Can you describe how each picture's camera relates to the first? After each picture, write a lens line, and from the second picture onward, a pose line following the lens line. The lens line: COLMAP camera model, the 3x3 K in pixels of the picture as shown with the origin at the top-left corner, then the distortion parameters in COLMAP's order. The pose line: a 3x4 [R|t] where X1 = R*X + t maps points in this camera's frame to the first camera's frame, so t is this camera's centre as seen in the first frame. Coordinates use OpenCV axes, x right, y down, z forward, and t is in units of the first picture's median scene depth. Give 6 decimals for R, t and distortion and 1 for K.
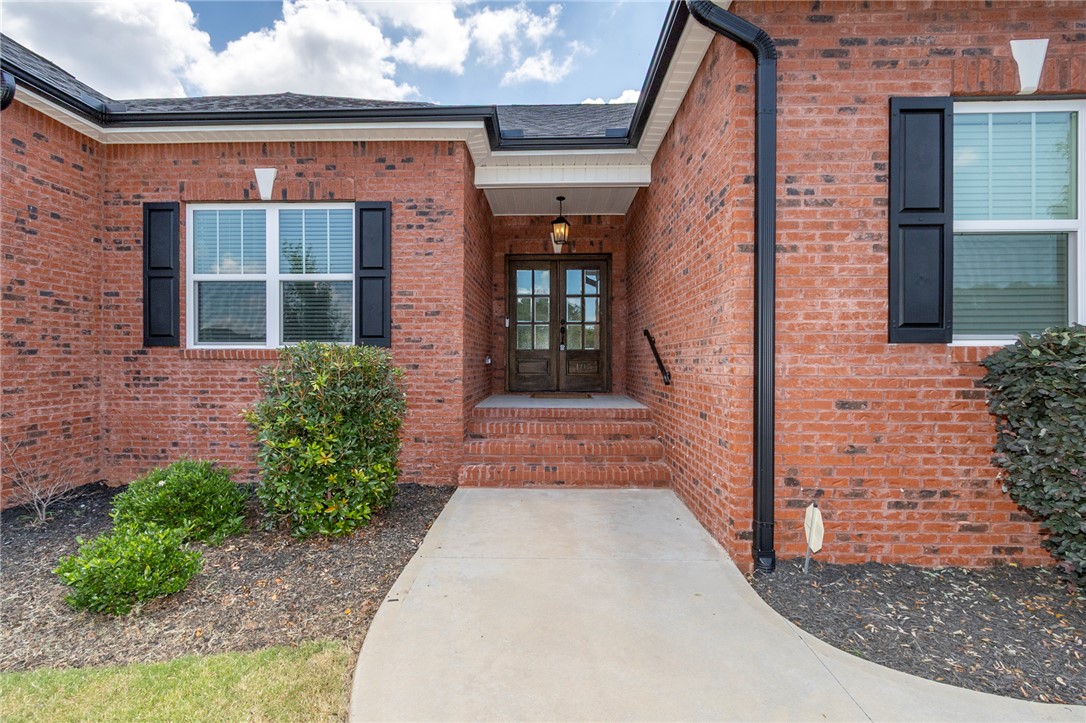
lens RADIAL K [[469.4, 0, 543.0], [0, 469.4, 361.5], [0, 0, 1]] dist [0.000185, 0.000047]
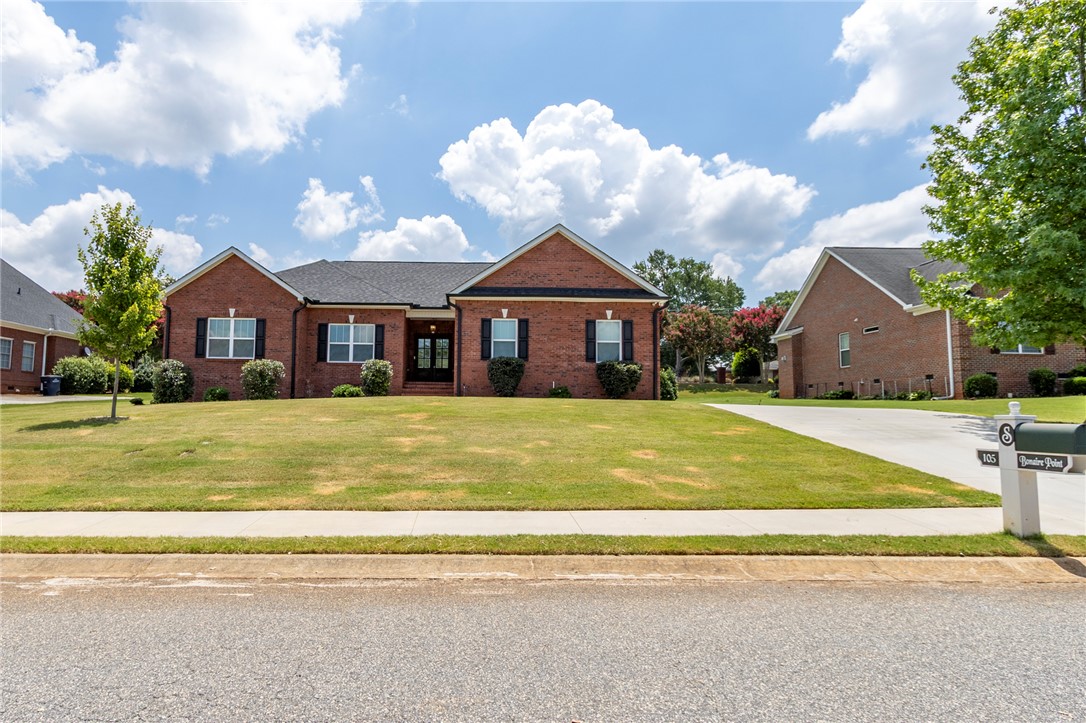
lens RADIAL K [[565.2, 0, 464.4], [0, 565.2, 364.7], [0, 0, 1]] dist [-0.000541, -0.000097]
pose [[0.999814, 0.016186, 0.010461, 0.274992], [-0.015222, 0.996140, -0.086446, 0.364272], [-0.011819, 0.086271, 0.996202, -3.479925]]
